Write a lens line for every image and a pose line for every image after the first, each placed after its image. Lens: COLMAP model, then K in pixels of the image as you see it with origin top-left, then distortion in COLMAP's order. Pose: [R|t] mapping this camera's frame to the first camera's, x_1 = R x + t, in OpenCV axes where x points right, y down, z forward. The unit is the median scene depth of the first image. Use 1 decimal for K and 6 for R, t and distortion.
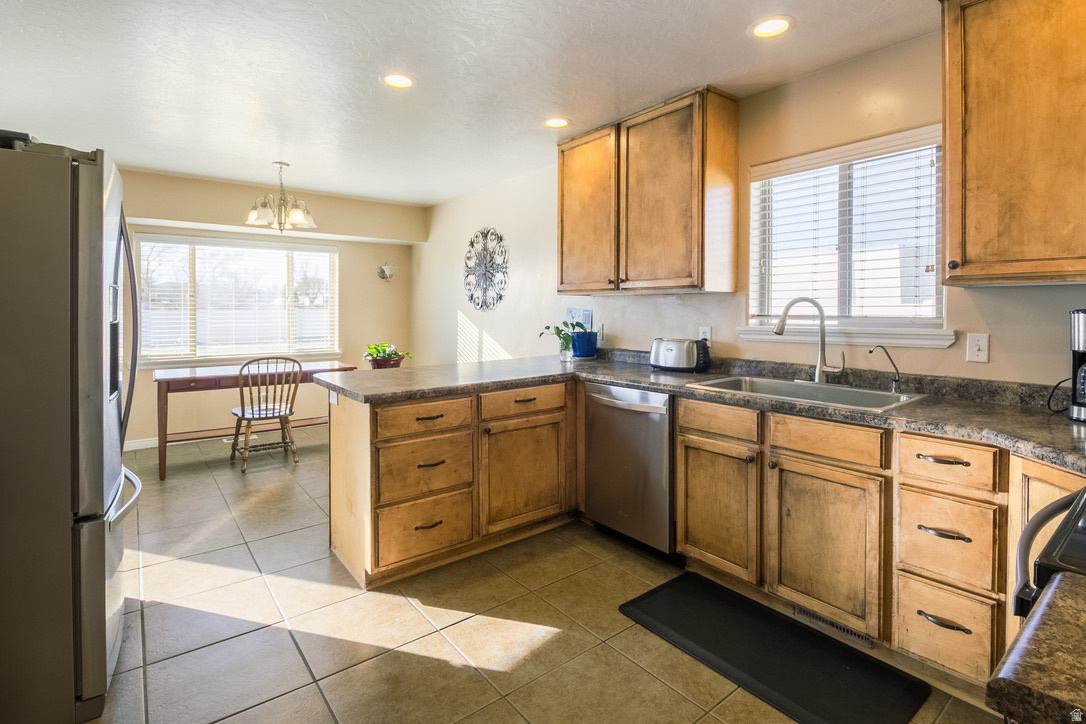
lens RADIAL K [[520.4, 0, 545.6], [0, 520.4, 316.1], [0, 0, 1]] dist [-0.000918, -0.000132]
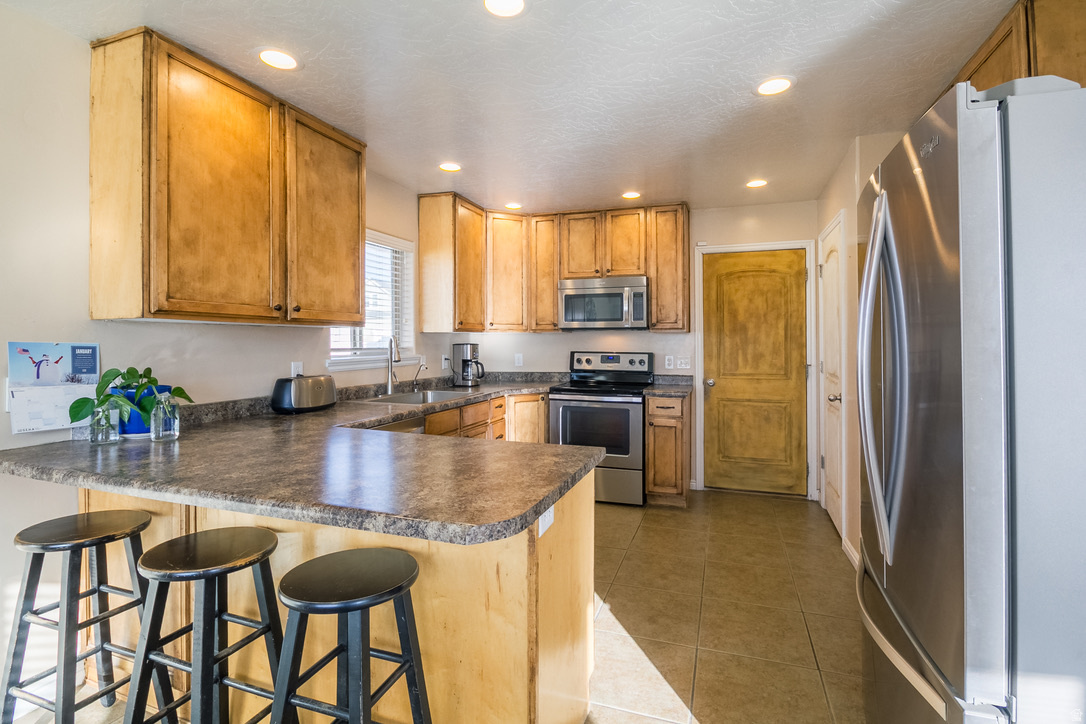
lens RADIAL K [[512.6, 0, 545.2], [0, 512.6, 343.0], [0, 0, 1]] dist [-0.009599, -0.001224]
pose [[-0.526480, -0.002725, 0.850183, -0.668889], [0.009940, 0.999907, 0.009360, -0.017797], [-0.850129, 0.013378, -0.526404, 1.011130]]
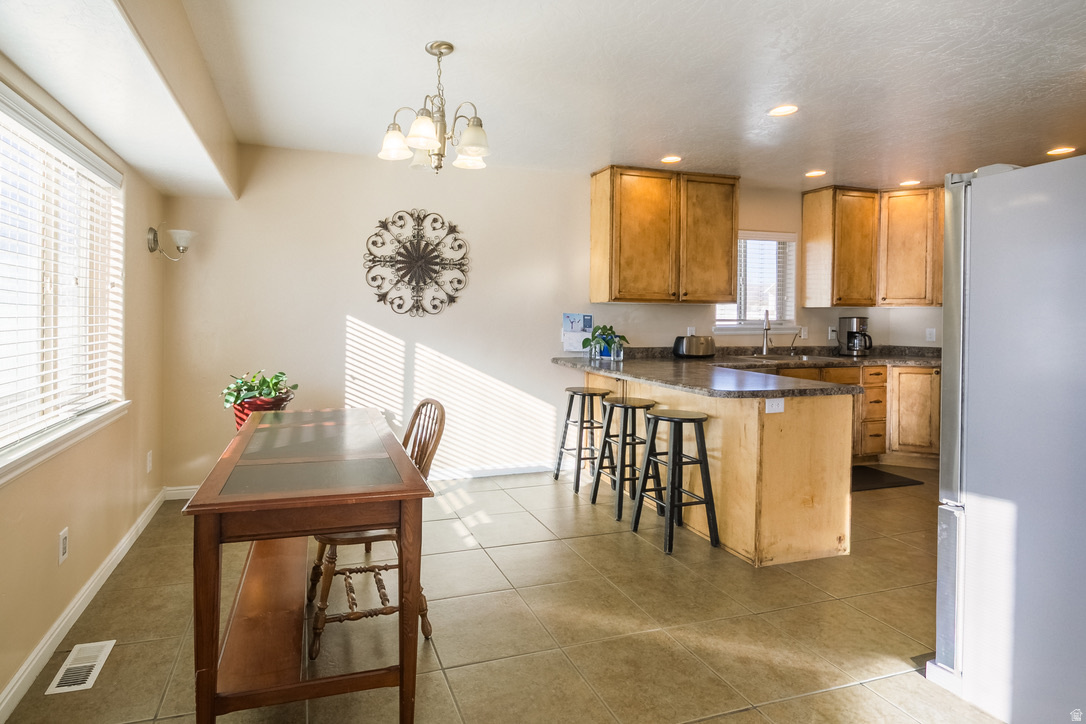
lens RADIAL K [[525.0, 0, 472.9], [0, 525.0, 329.5], [0, 0, 1]] dist [0.000218, 0.000692]
pose [[0.383995, -0.022132, 0.923070, -1.217466], [0.004262, 0.999745, 0.022197, -0.008715], [-0.923325, -0.004590, 0.383991, 0.914365]]
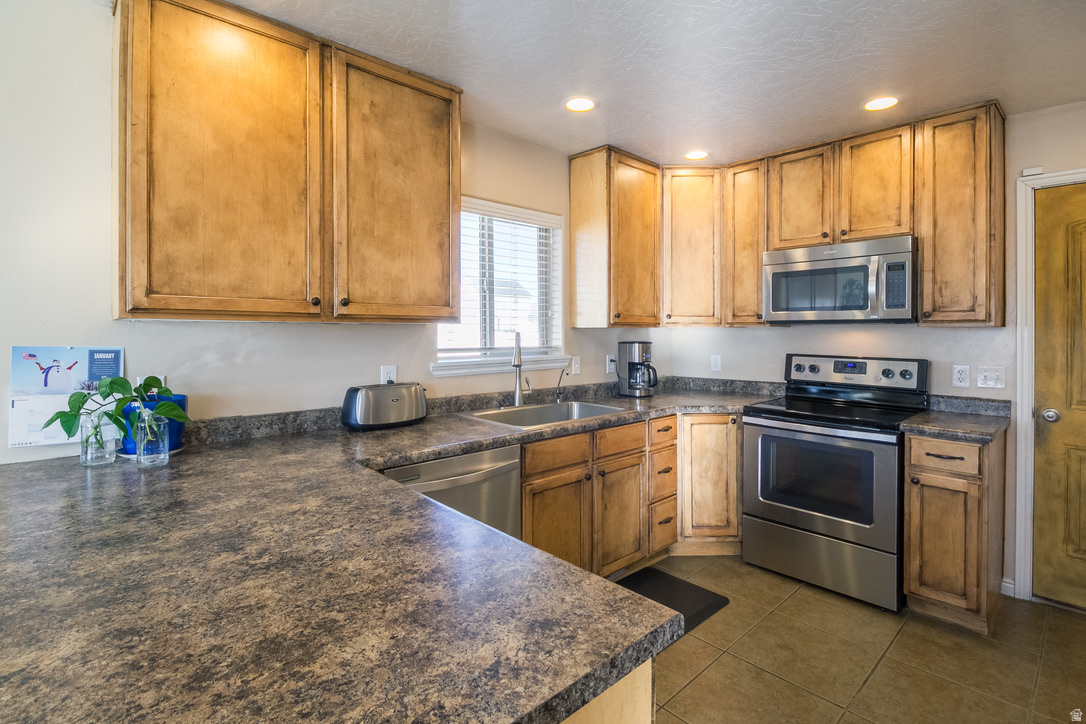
lens RADIAL K [[513.5, 0, 550.0], [0, 513.5, 337.5], [0, 0, 1]] dist [-0.008533, -0.000640]
pose [[-0.077029, -0.012420, 0.996951, -0.457256], [0.009388, 0.999869, 0.013182, -0.029099], [-0.996985, 0.010375, -0.076903, 0.742525]]
